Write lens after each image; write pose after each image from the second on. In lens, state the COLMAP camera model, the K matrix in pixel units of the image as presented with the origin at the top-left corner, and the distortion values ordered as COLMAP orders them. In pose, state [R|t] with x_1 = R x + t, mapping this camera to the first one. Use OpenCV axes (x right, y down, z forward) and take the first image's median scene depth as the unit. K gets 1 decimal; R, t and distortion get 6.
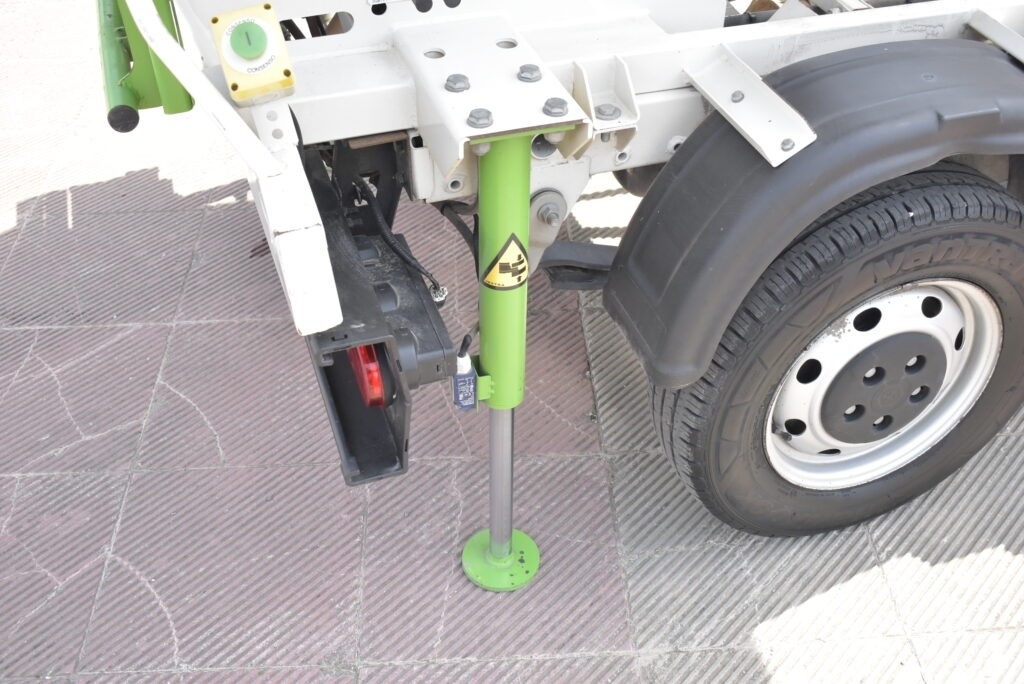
lens RADIAL K [[1121.9, 0, 513.5], [0, 1121.9, 341.9], [0, 0, 1]] dist [-0.067718, 0.001122]
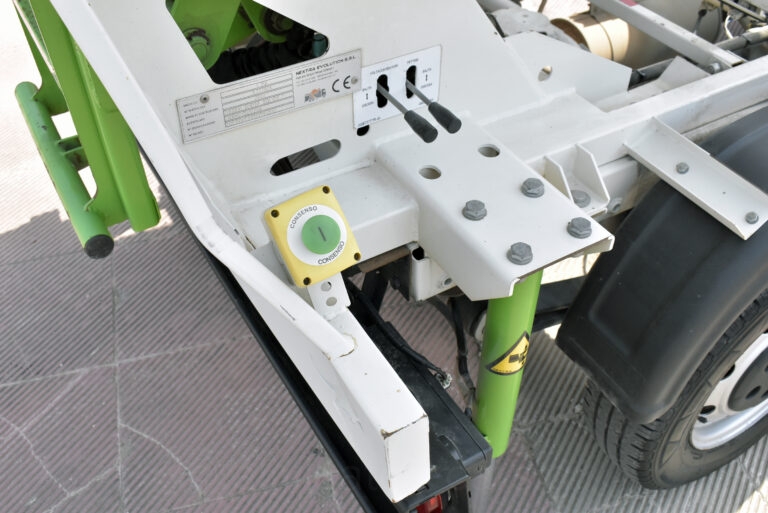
lens RADIAL K [[802.4, 0, 385.2], [0, 802.4, 255.1], [0, 0, 1]] dist [-0.065729, -0.020983]
pose [[0.977706, -0.146174, 0.150742, -0.176323], [0.137294, 0.988208, 0.067783, -0.178139], [-0.158873, -0.045576, 0.986247, 0.197182]]
